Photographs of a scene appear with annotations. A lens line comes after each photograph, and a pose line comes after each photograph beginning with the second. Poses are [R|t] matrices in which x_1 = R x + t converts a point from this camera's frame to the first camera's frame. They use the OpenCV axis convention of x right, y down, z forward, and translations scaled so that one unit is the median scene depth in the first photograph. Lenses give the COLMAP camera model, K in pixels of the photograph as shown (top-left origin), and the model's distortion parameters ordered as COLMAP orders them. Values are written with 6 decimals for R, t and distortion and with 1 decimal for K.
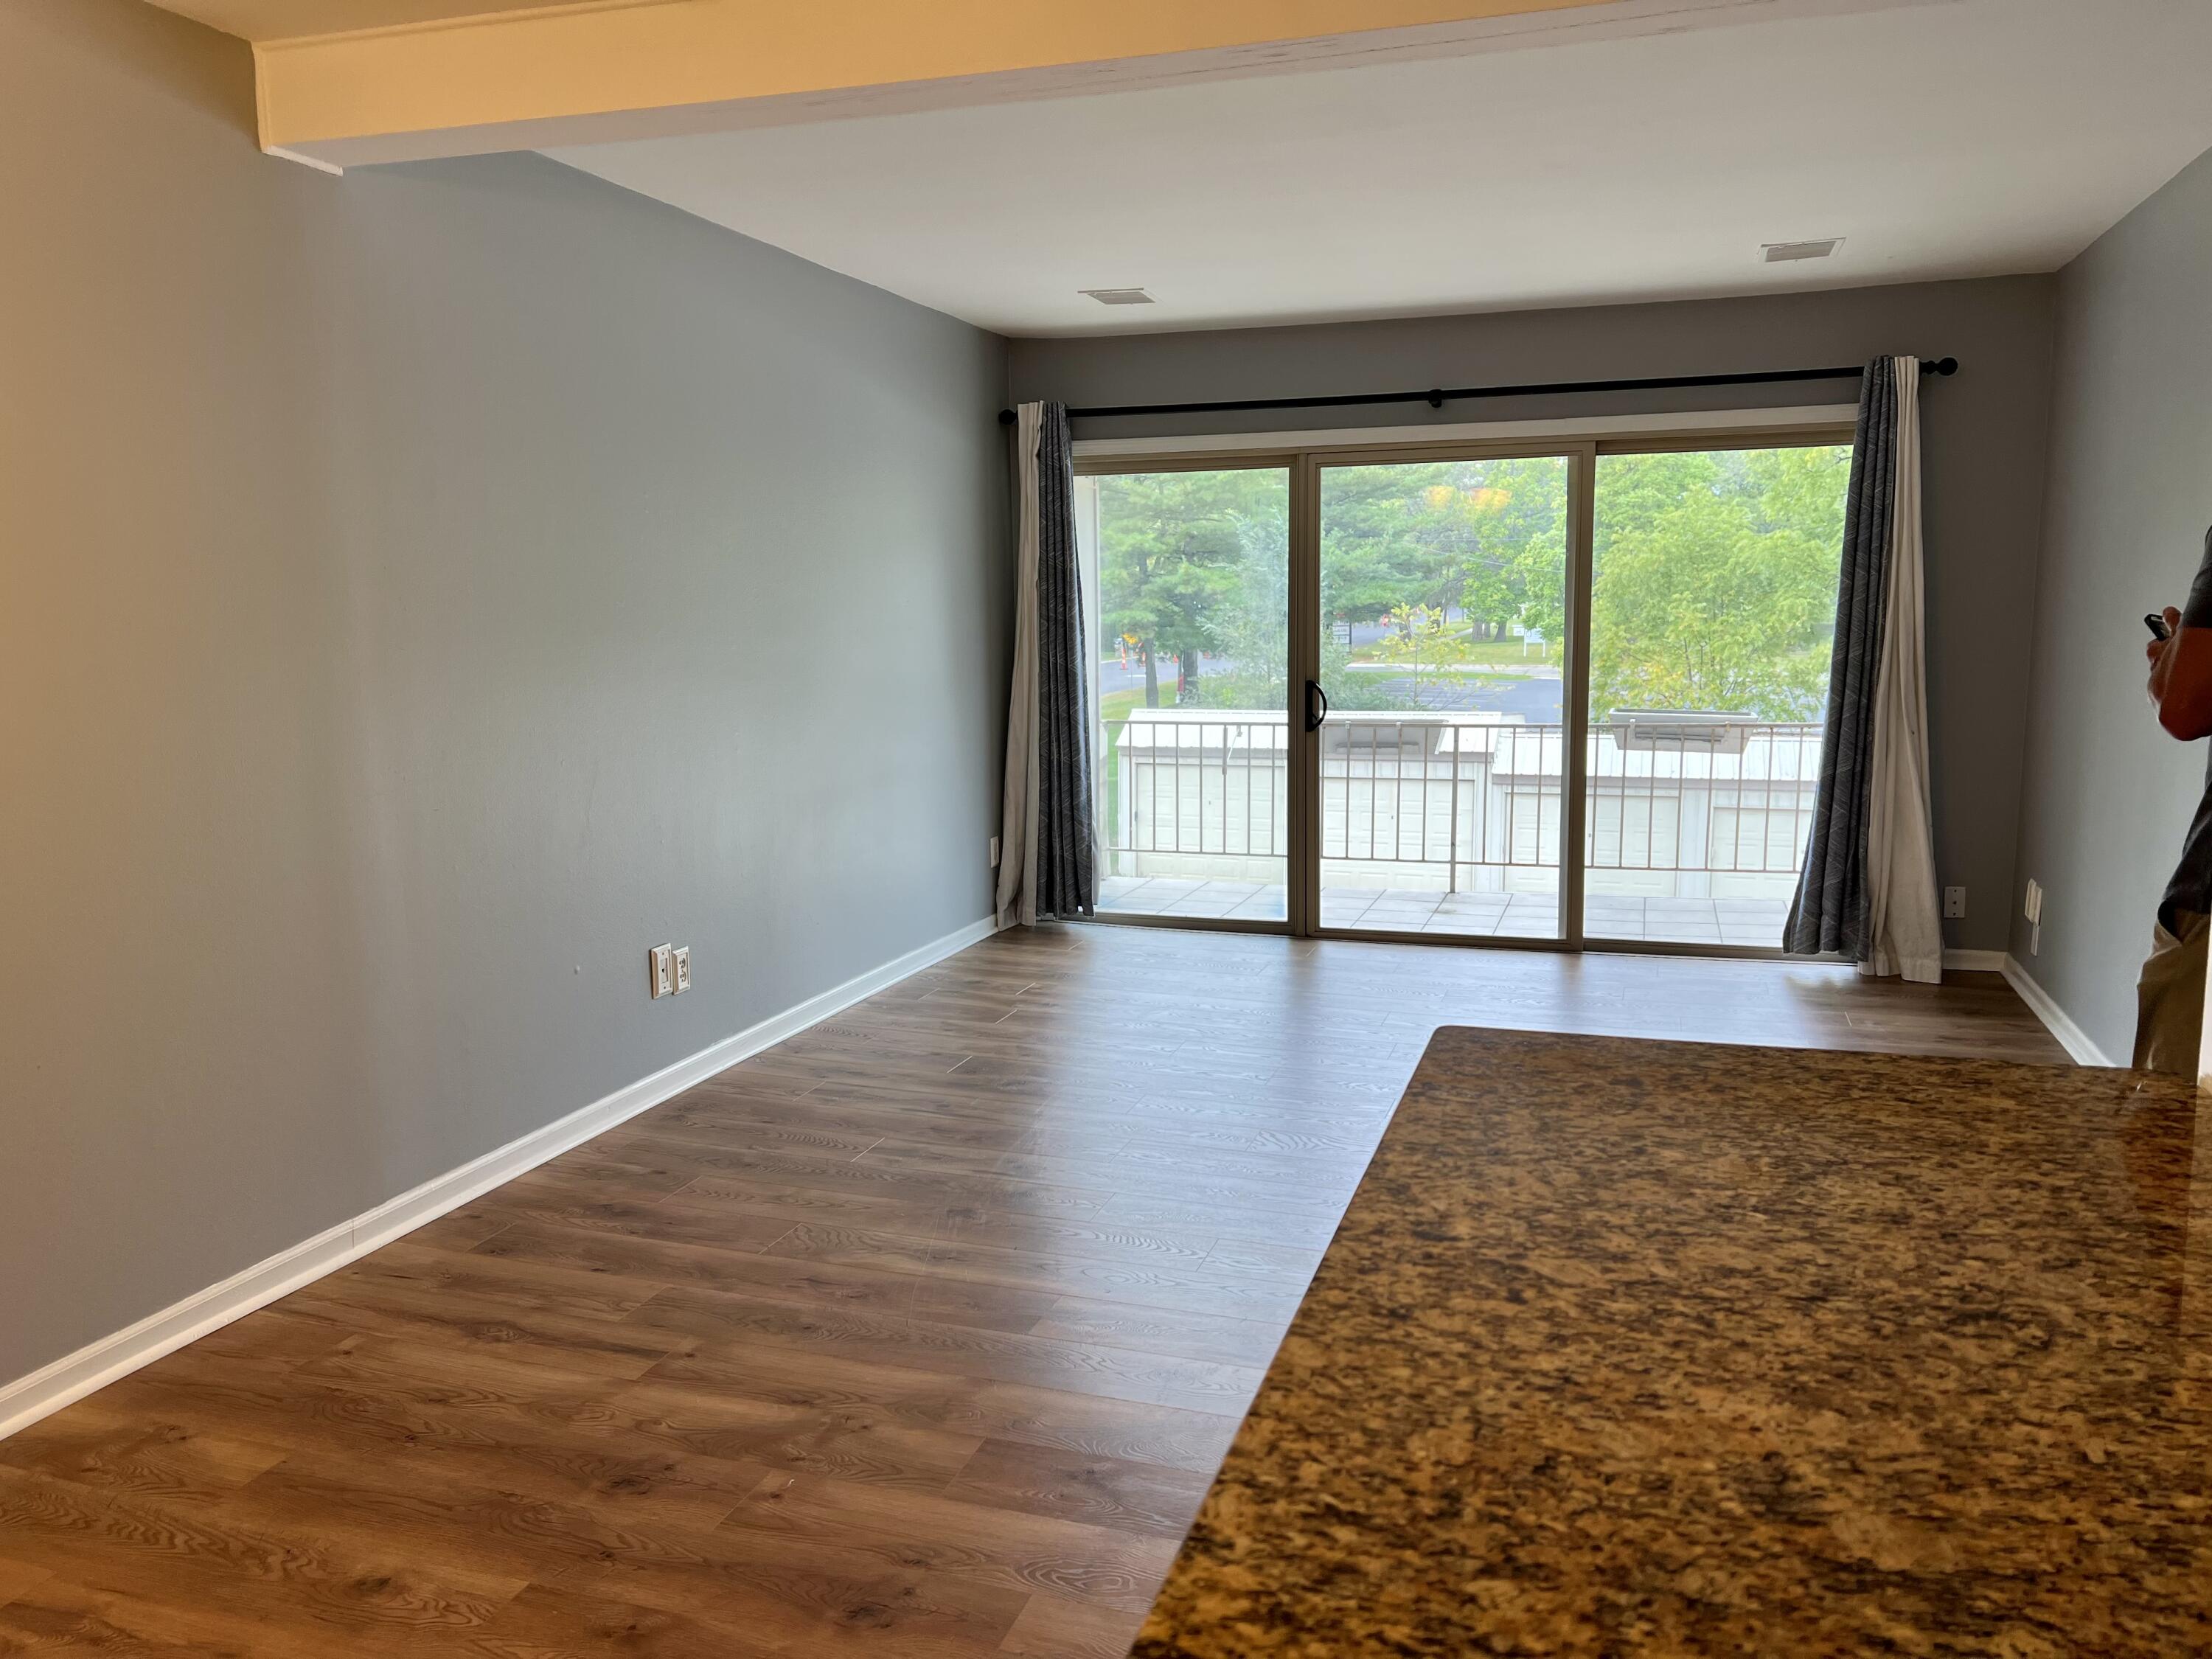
lens RADIAL K [[1645.9, 0, 1108.3], [0, 1645.9, 829.5], [0, 0, 1]] dist [0.026307, -0.032033]
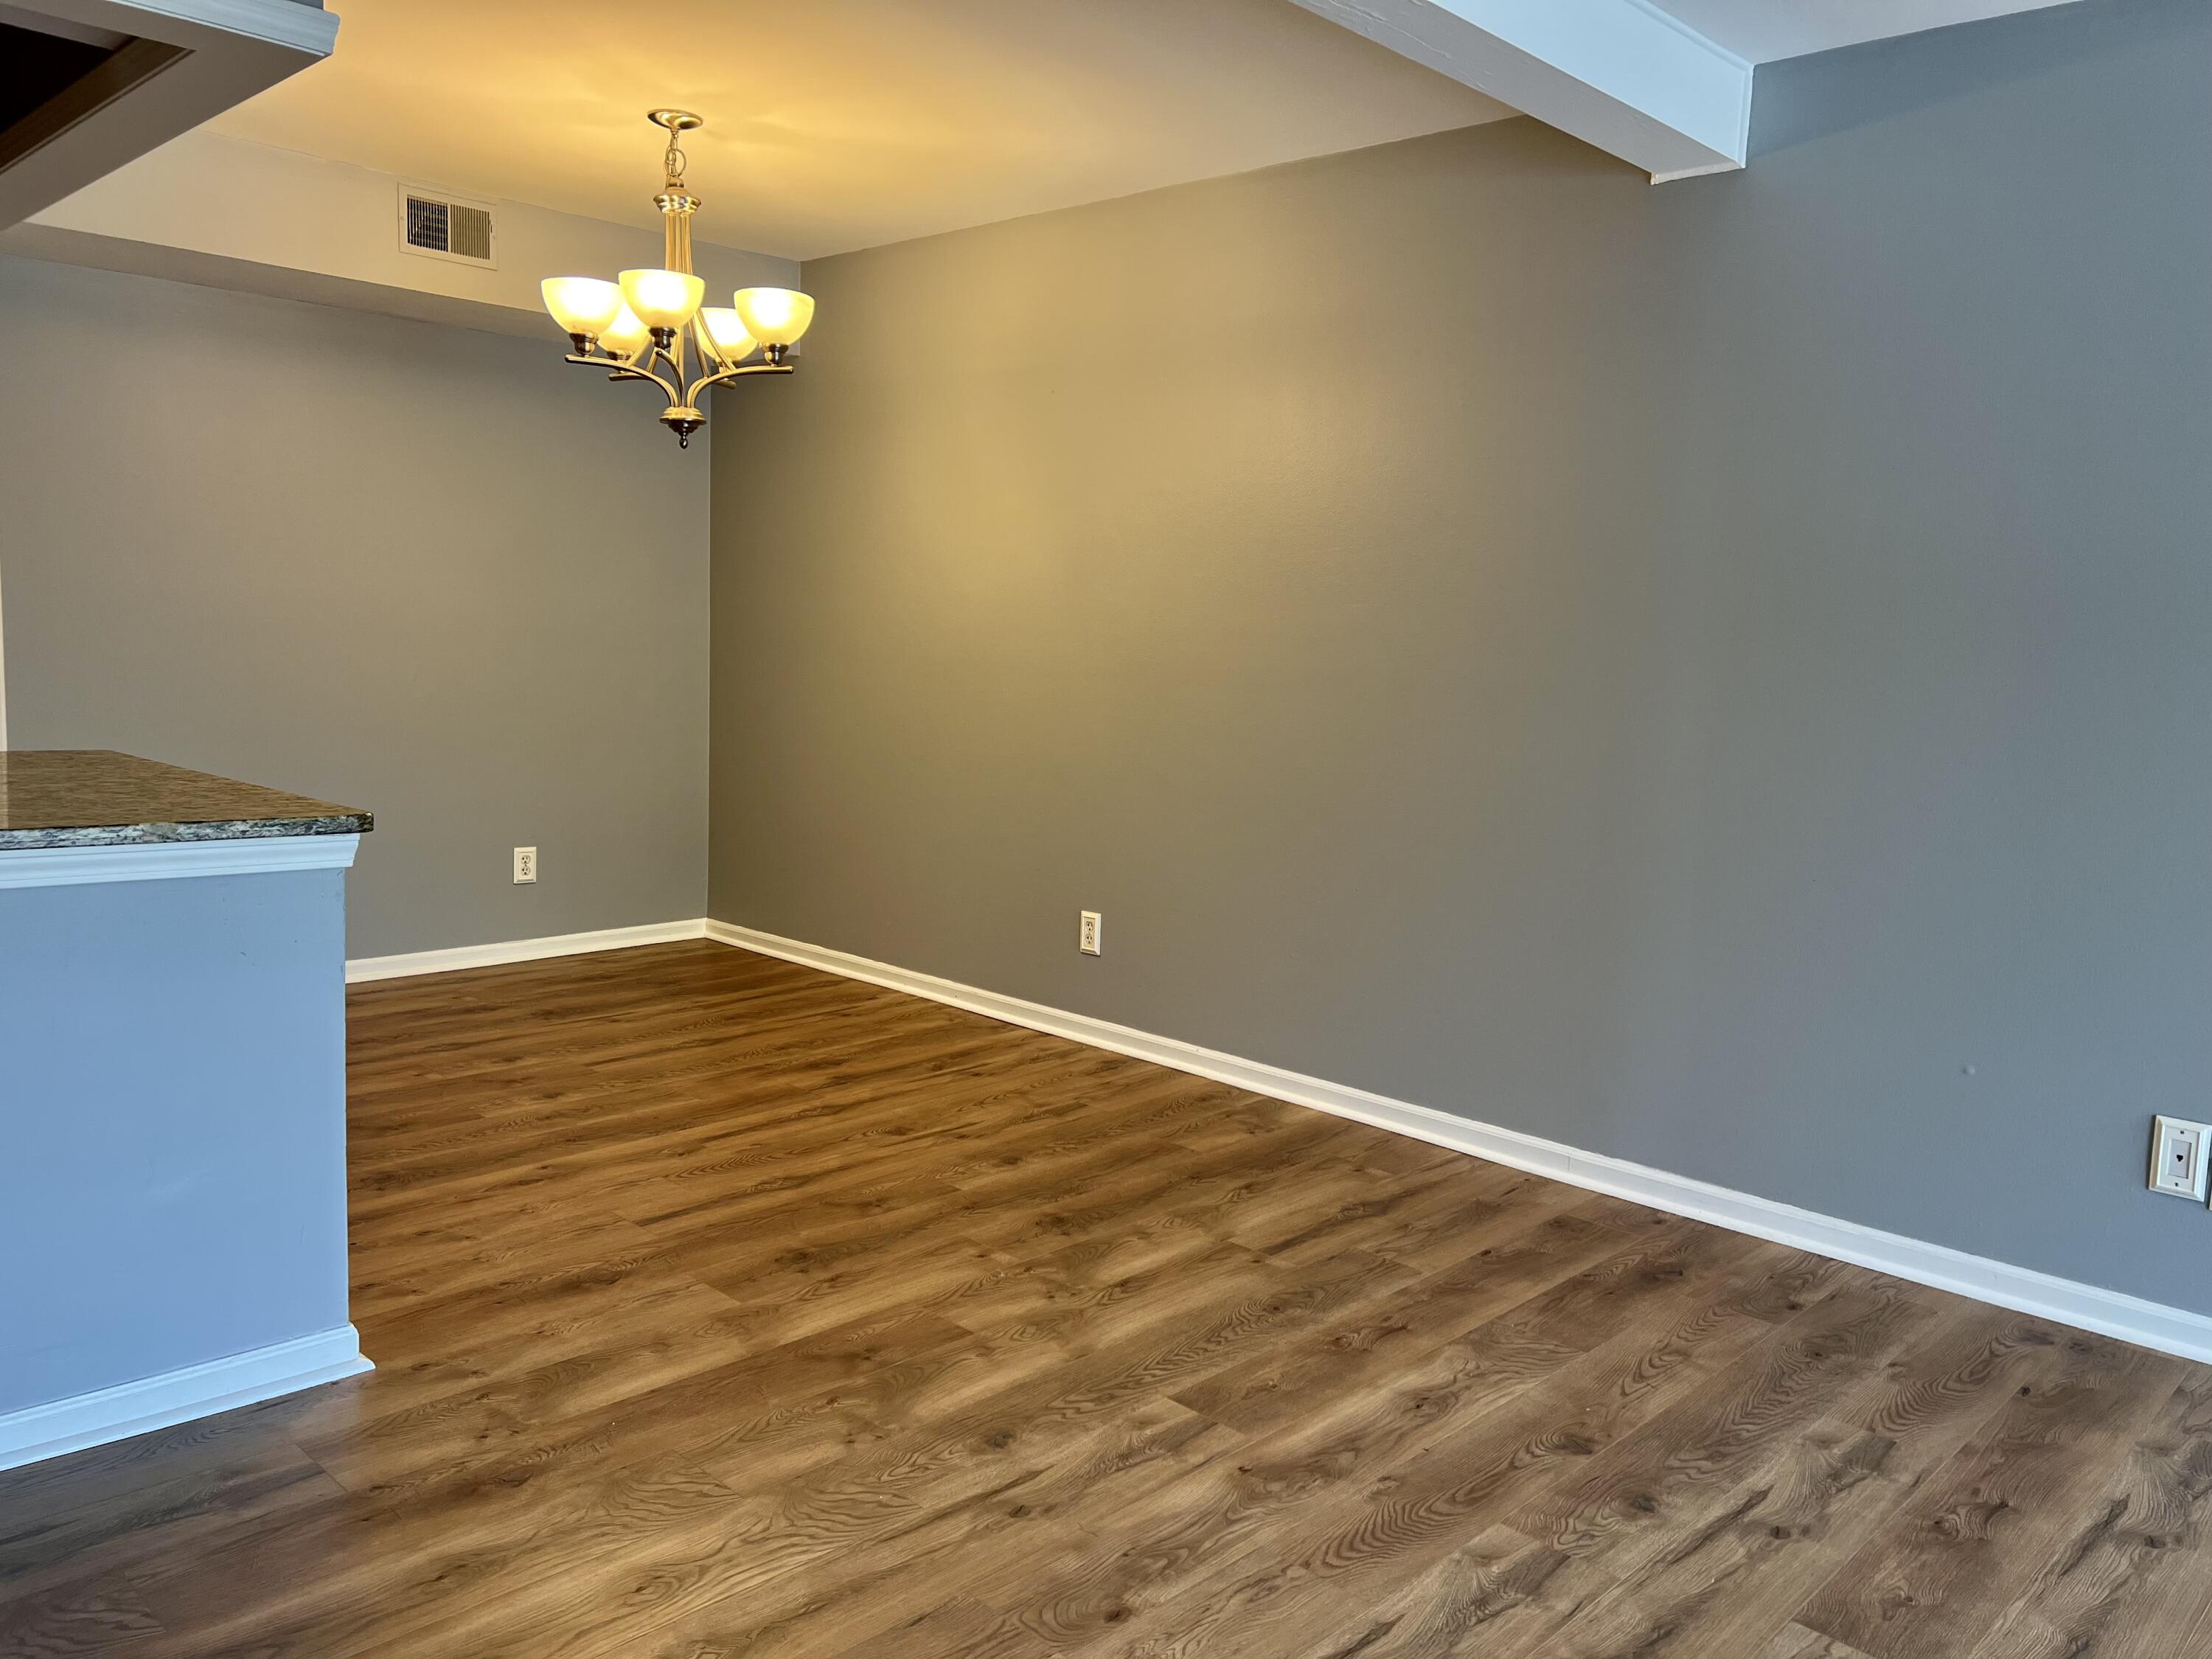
lens RADIAL K [[1645.9, 0, 1114.2], [0, 1645.9, 846.8], [0, 0, 1]] dist [0.026307, -0.032033]
pose [[-0.438305, 0.103021, -0.892903, 0.698547], [-0.164309, 0.967487, 0.192281, -0.127626], [0.883681, 0.230989, -0.407127, 1.271688]]
